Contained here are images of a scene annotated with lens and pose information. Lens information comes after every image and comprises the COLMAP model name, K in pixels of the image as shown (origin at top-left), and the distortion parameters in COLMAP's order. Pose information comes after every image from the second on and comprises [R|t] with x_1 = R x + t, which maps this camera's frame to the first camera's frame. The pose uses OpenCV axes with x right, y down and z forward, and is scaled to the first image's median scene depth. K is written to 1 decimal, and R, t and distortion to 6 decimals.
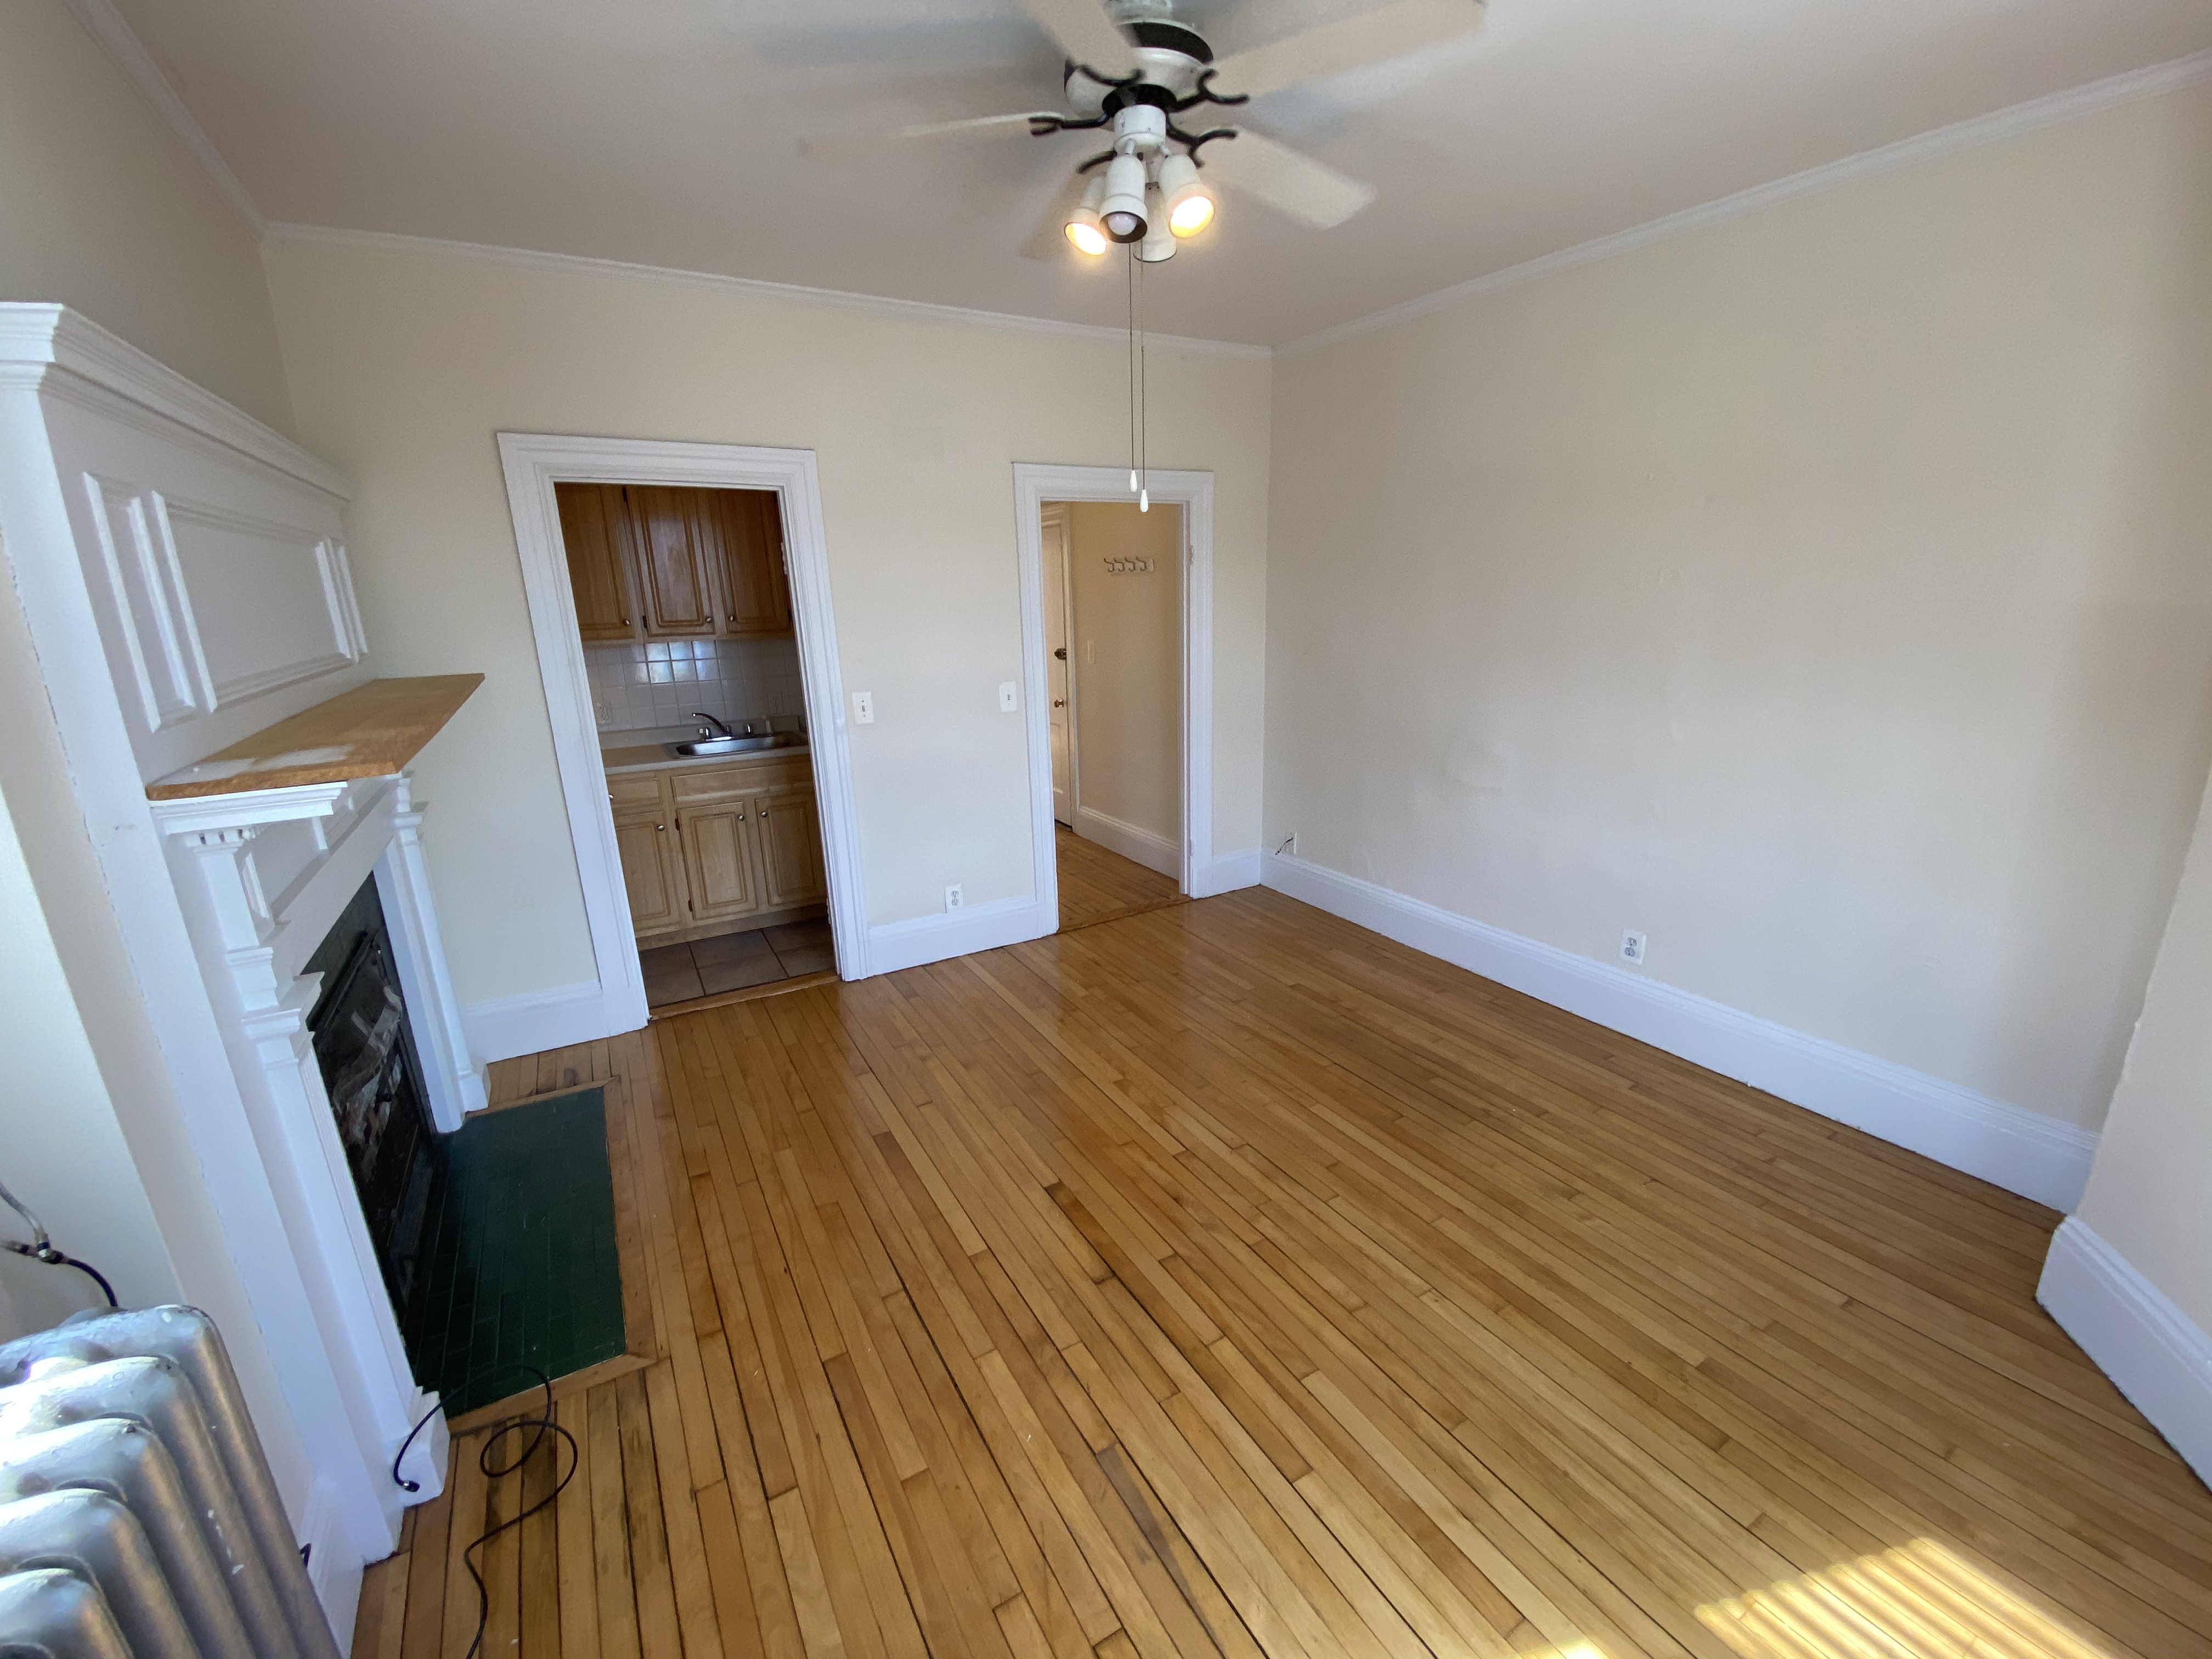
lens RADIAL K [[896.3, 0, 1105.7], [0, 896.3, 831.5], [0, 0, 1]] dist [-0.000838, -0.000413]
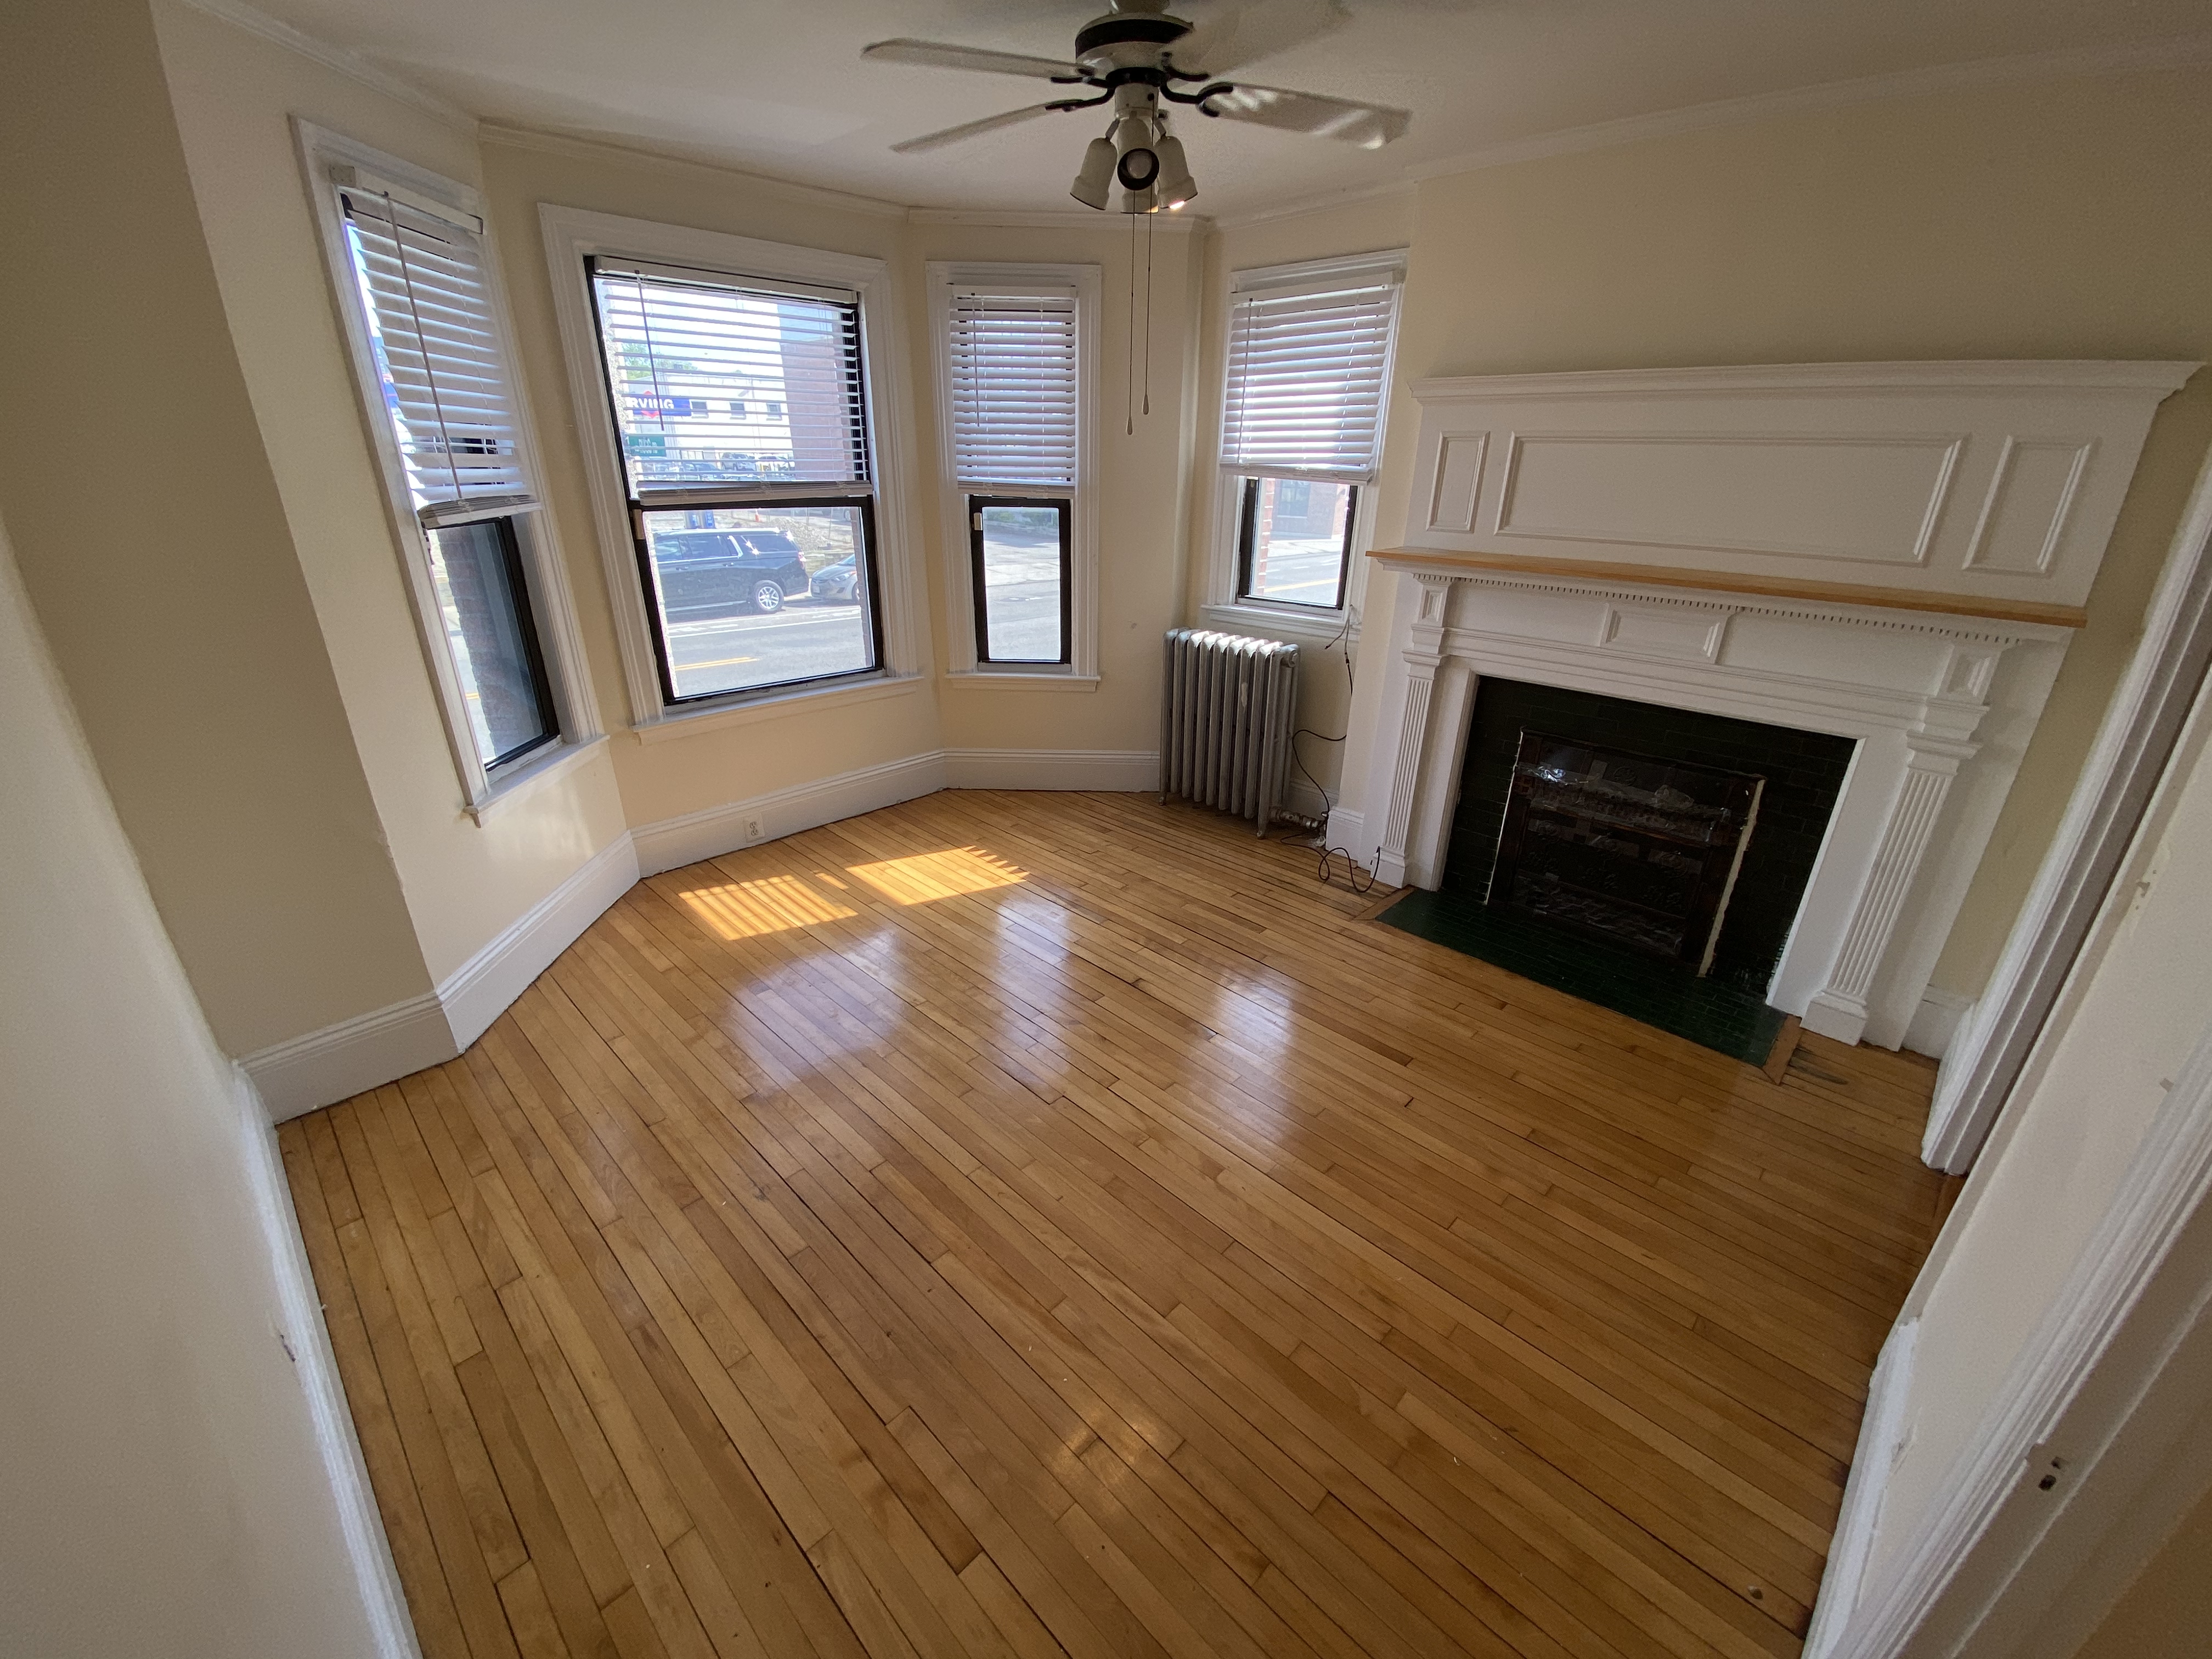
lens RADIAL K [[896.3, 0, 1103.3], [0, 896.3, 827.2], [0, 0, 1]] dist [-0.000838, -0.000413]
pose [[-0.966391, 0.113884, -0.230475, 0.361662], [-0.054676, 0.784960, 0.617130, -0.605275], [0.251195, 0.608990, -0.752351, 1.944199]]
